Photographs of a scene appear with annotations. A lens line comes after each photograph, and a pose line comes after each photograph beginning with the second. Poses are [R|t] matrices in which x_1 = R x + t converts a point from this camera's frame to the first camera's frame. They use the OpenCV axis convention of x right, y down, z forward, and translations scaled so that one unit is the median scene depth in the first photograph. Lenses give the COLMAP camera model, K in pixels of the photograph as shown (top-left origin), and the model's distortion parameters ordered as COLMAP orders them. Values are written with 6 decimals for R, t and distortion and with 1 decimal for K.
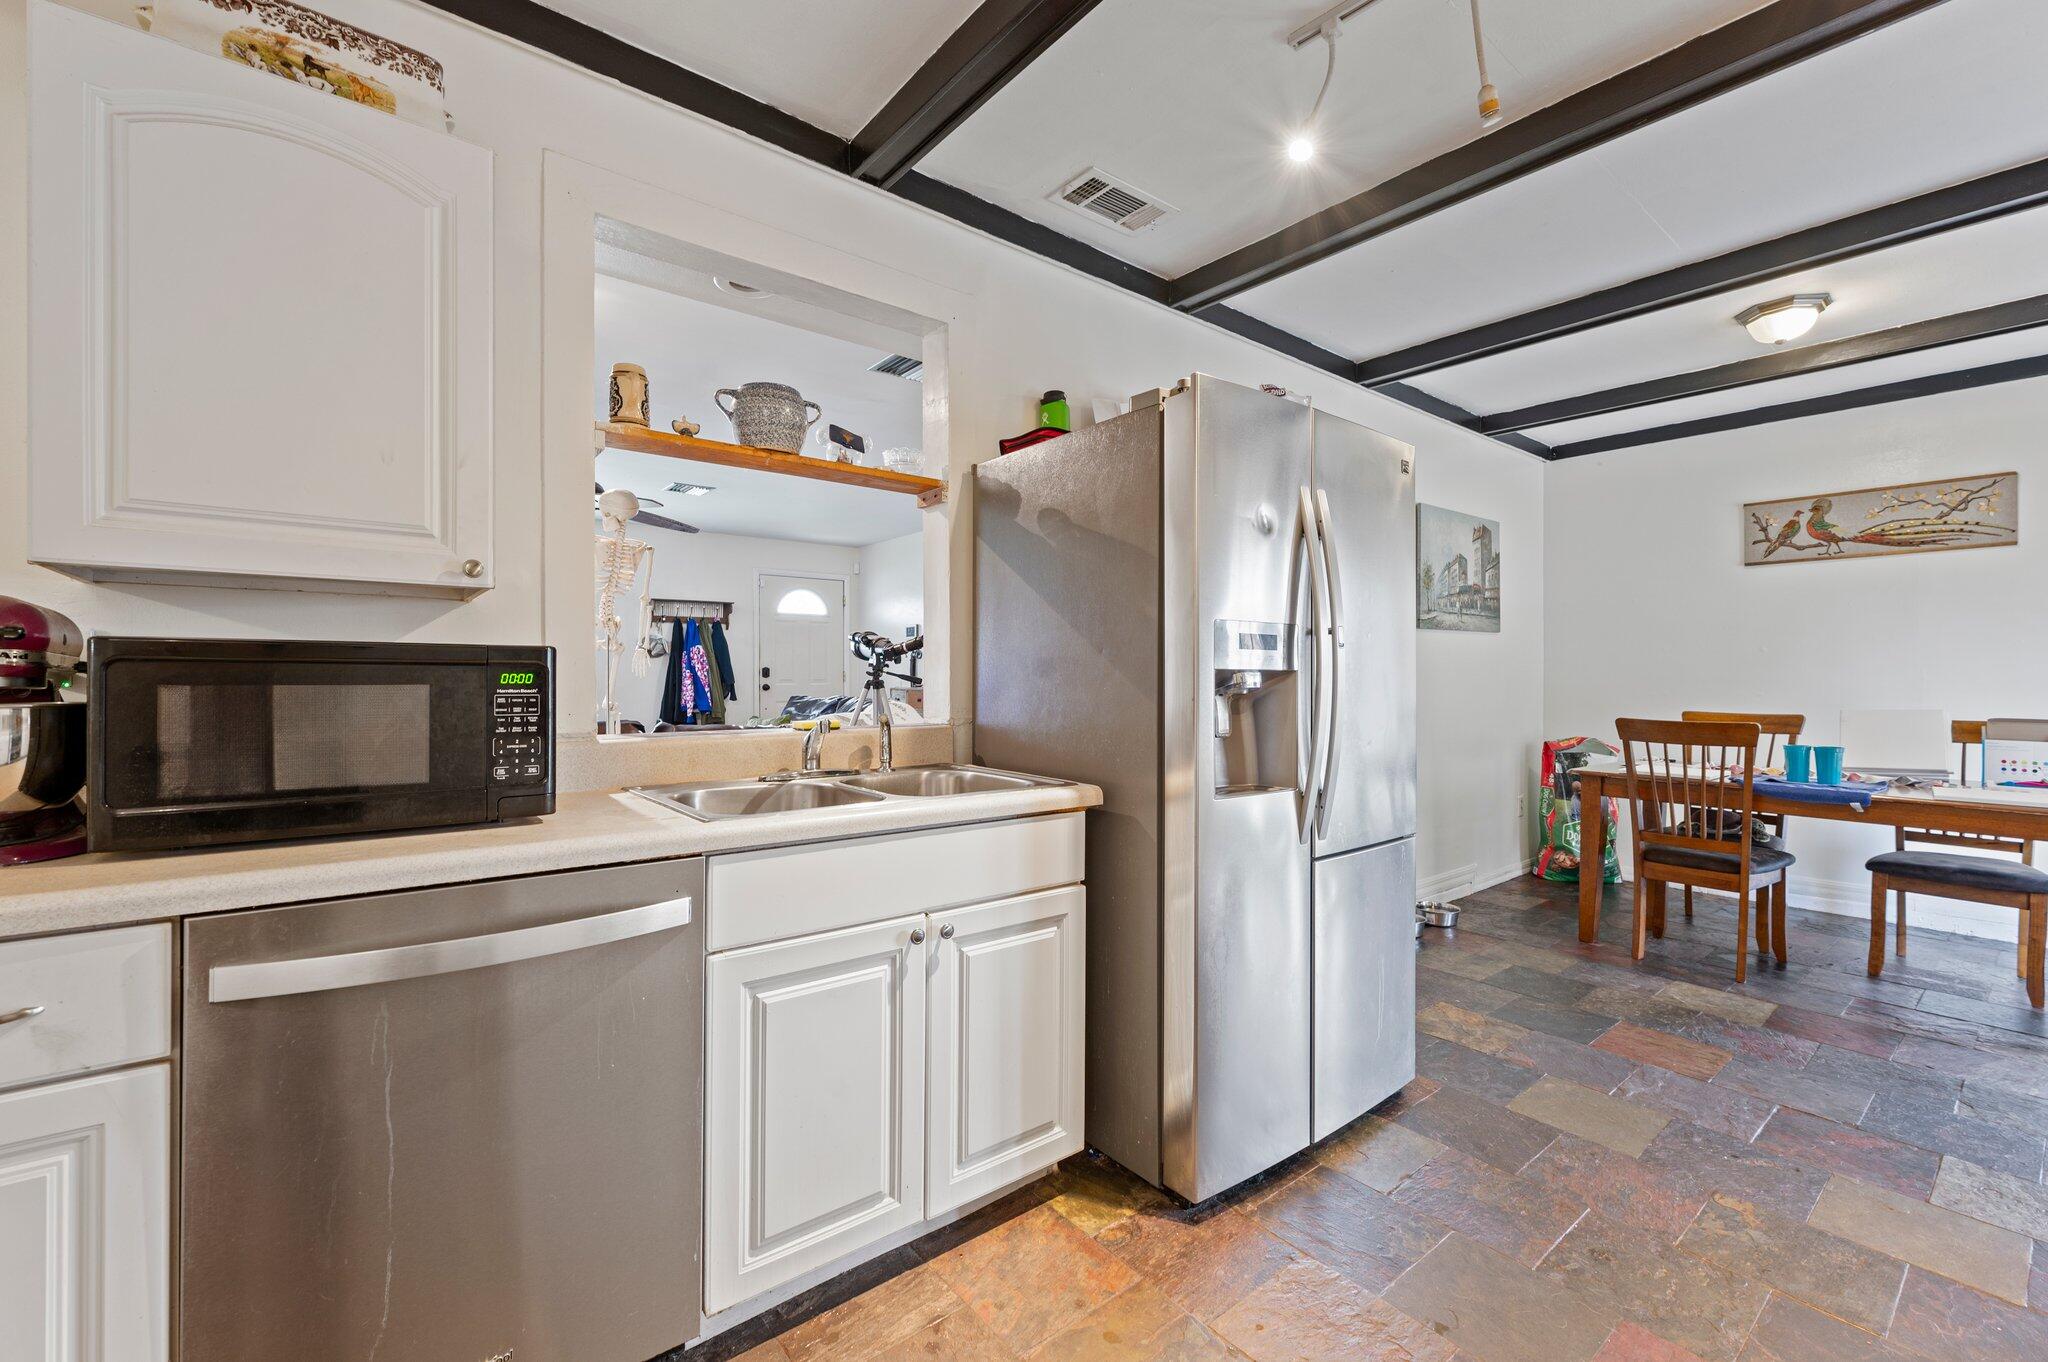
lens RADIAL K [[842.7, 0, 1025.2], [0, 842.7, 682.0], [0, 0, 1]] dist [0.000974, 0.000177]
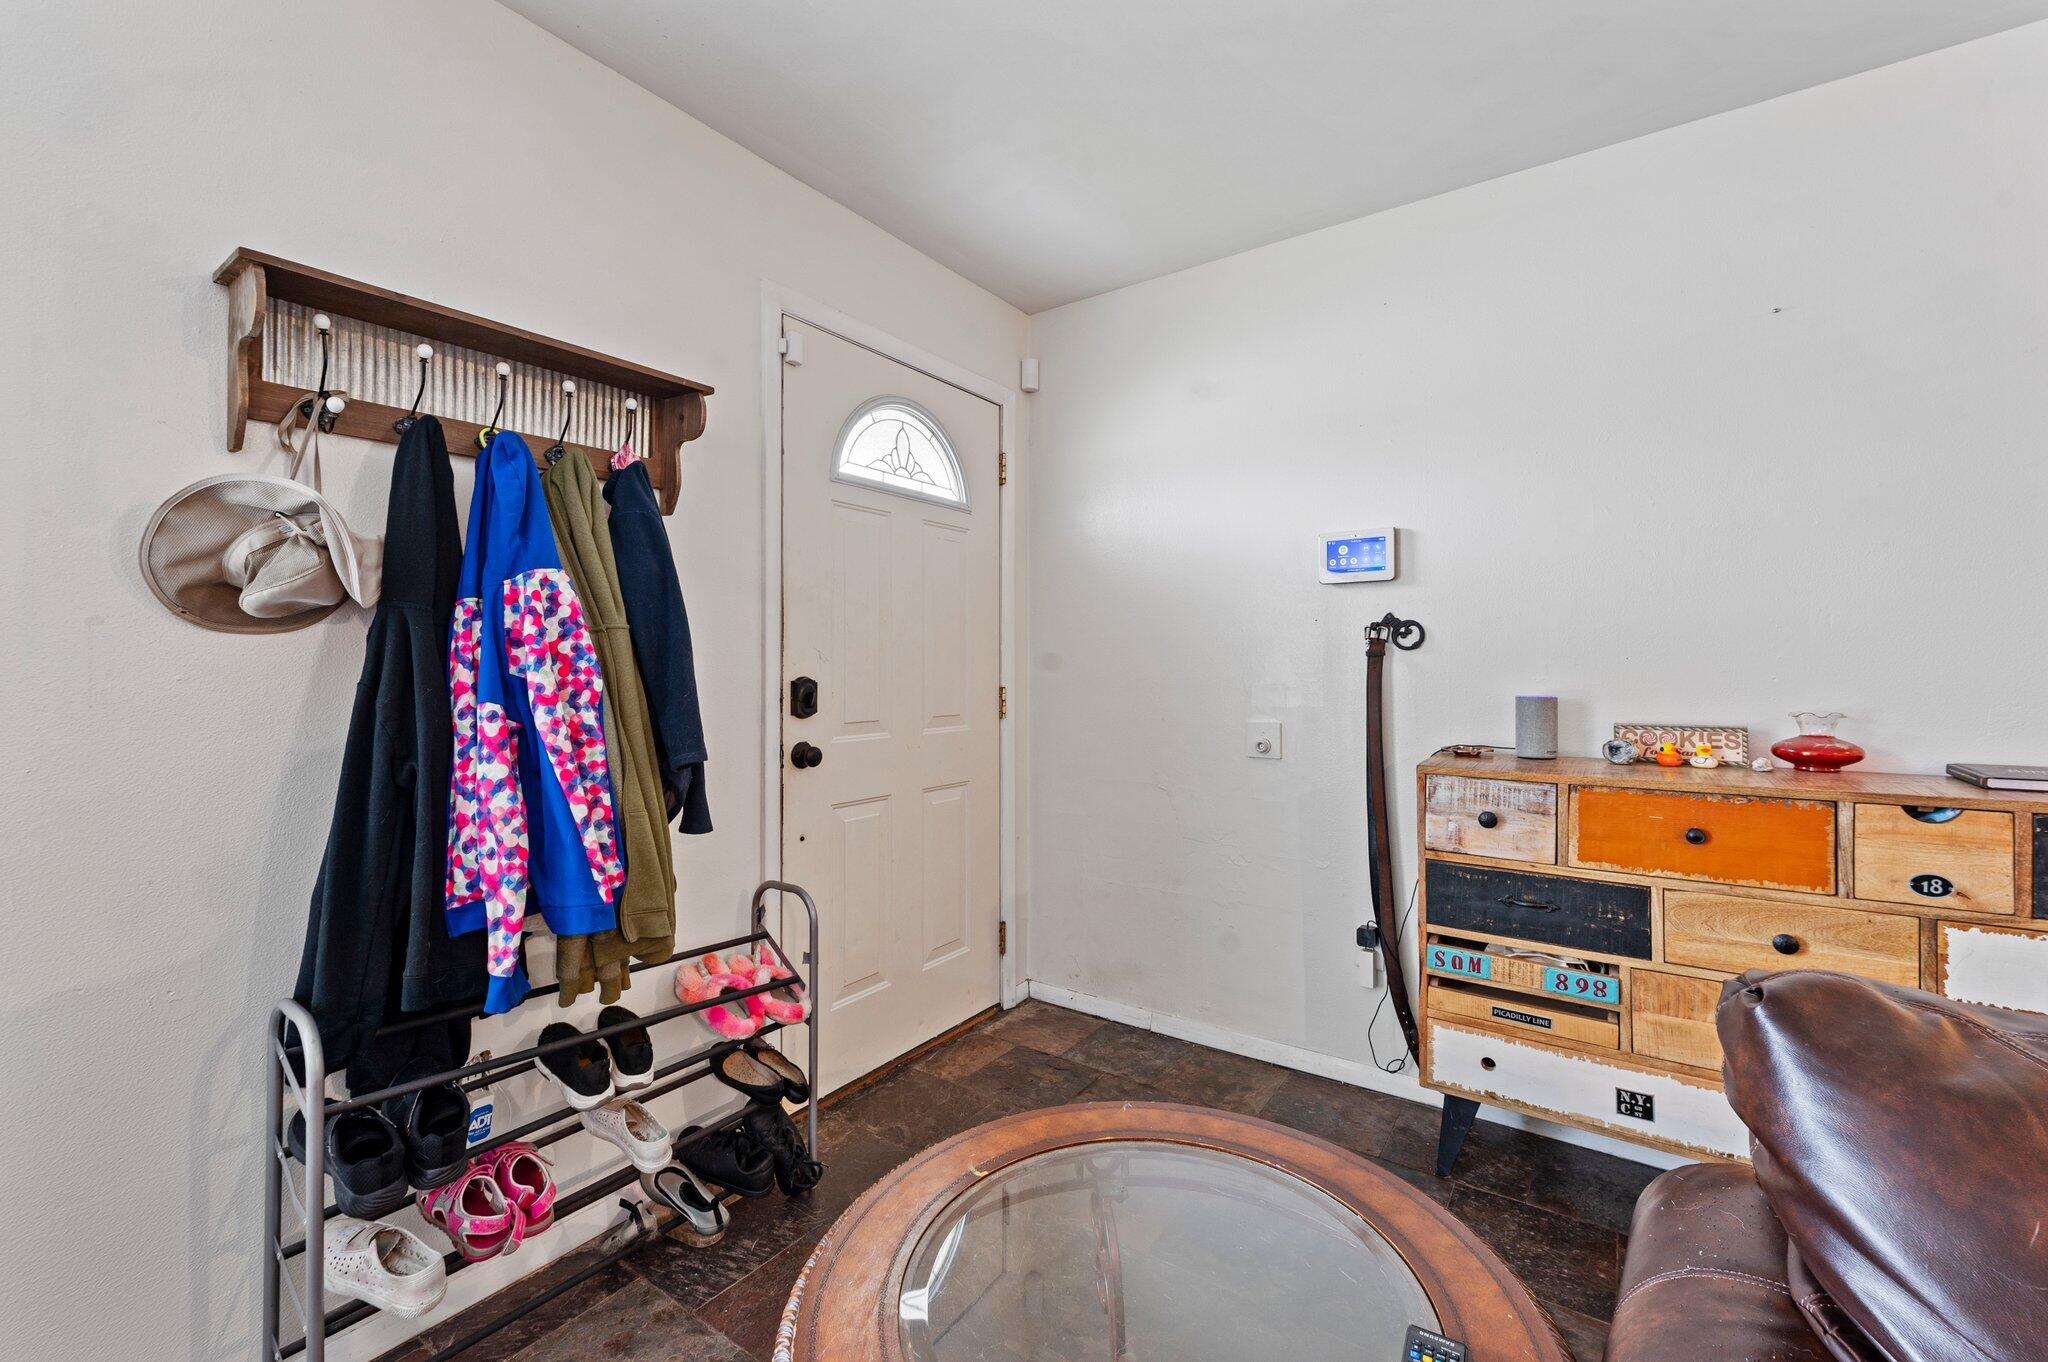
lens RADIAL K [[842.7, 0, 1020.6], [0, 842.7, 669.4], [0, 0, 1]] dist [0.000974, 0.000177]
pose [[0.970211, -0.007403, 0.242147, -0.328749], [0.009989, 0.999905, -0.009453, -0.018033], [-0.242054, 0.011590, 0.970193, 0.786435]]
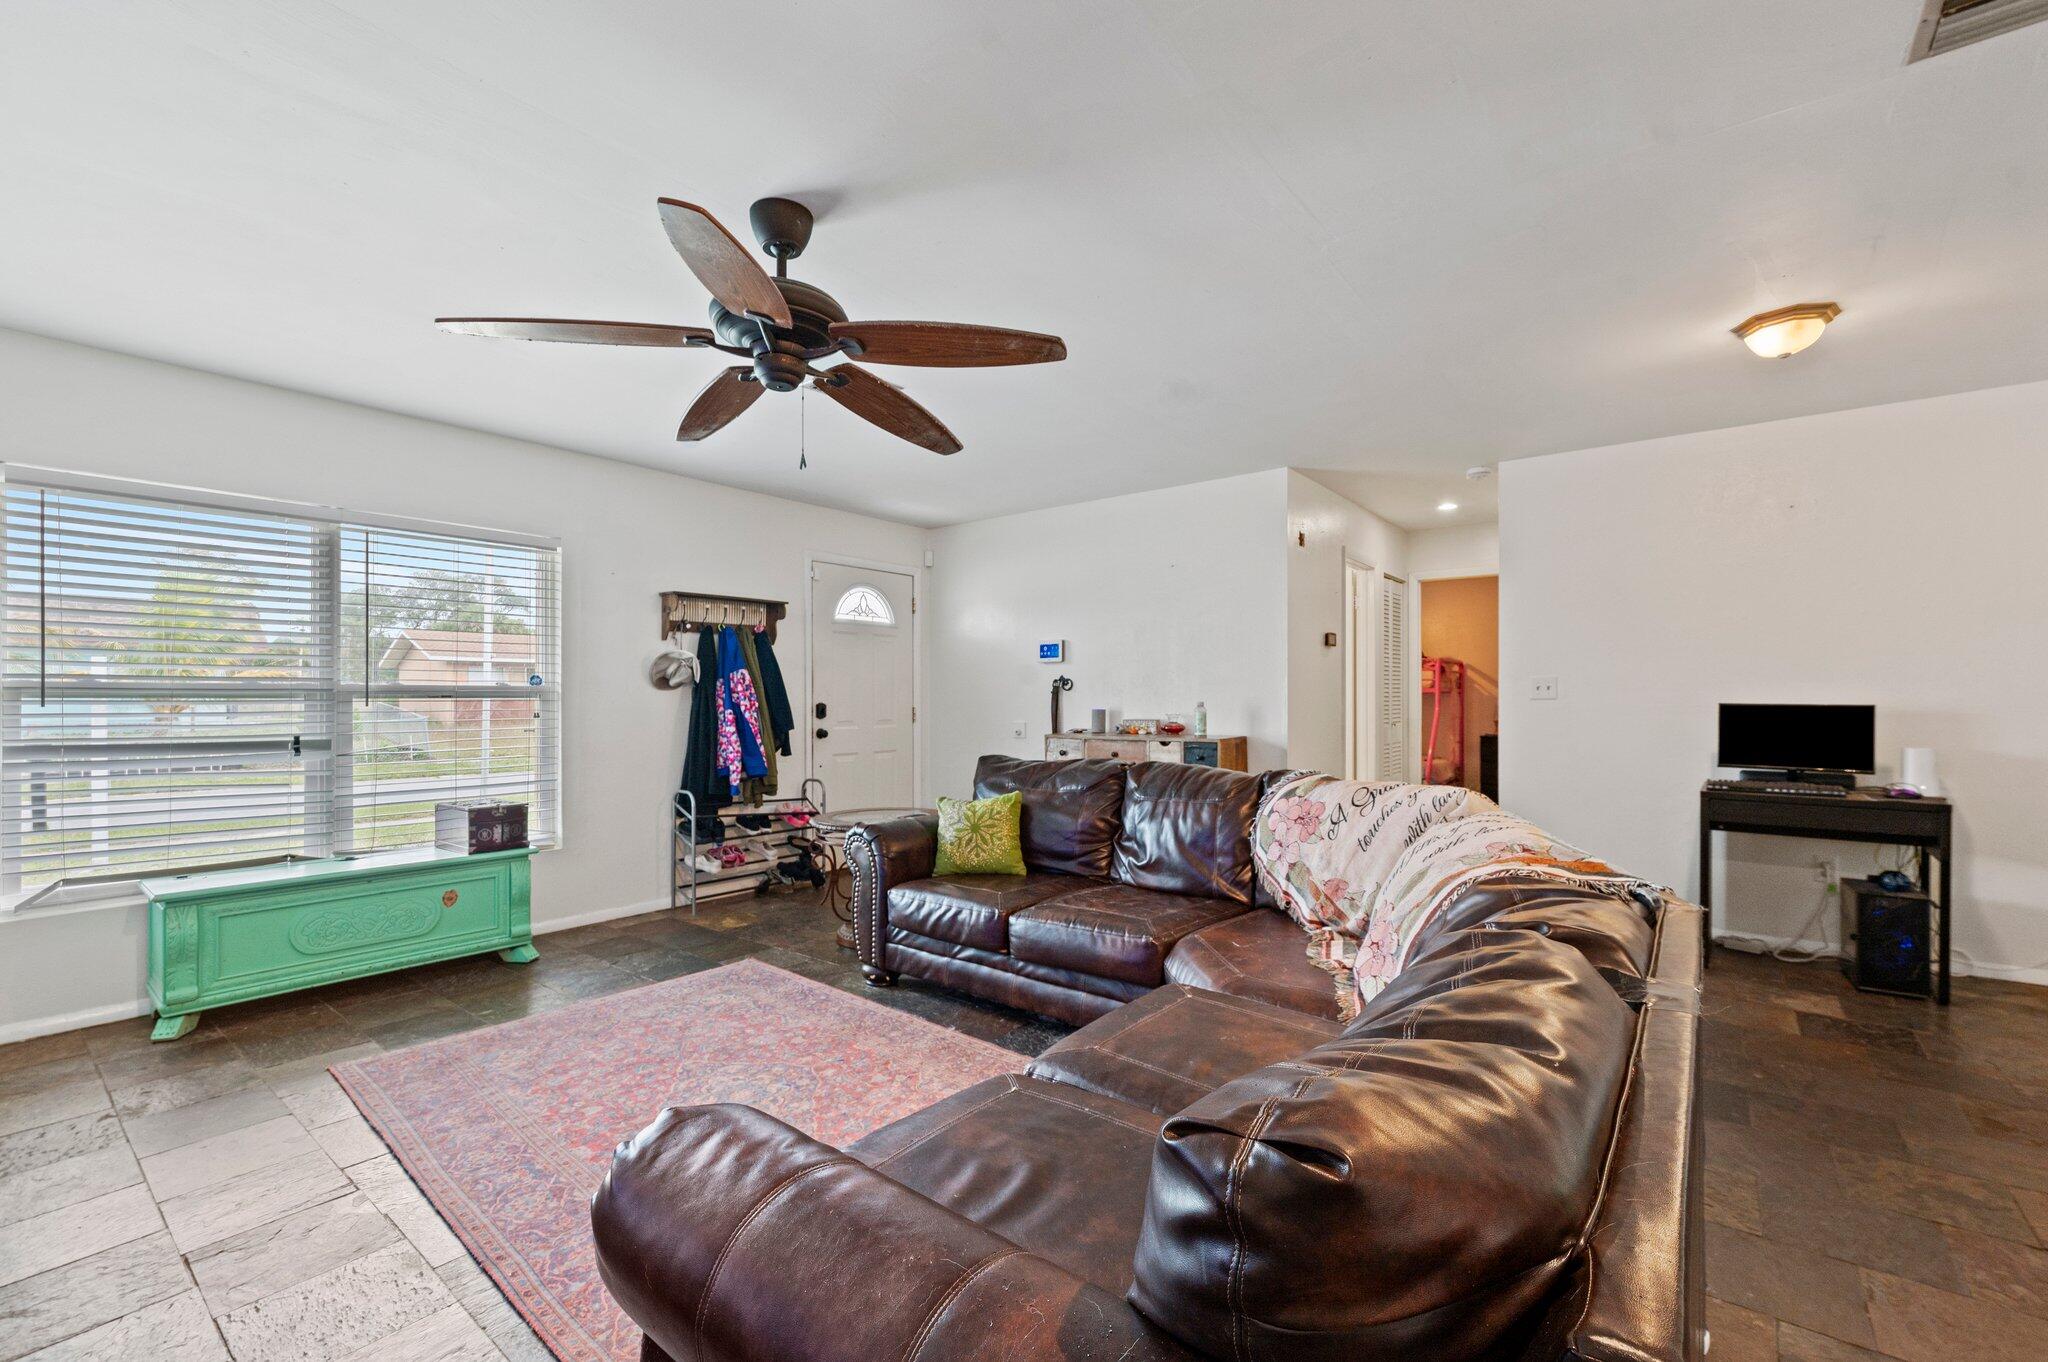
lens RADIAL K [[842.7, 0, 981.0], [0, 842.7, 700.2], [0, 0, 1]] dist [0.000974, 0.000177]
pose [[0.987165, -0.009895, 0.159399, -0.311226], [0.011491, 0.999893, -0.009096, -0.013117], [-0.159292, 0.010811, 0.987172, 0.358392]]
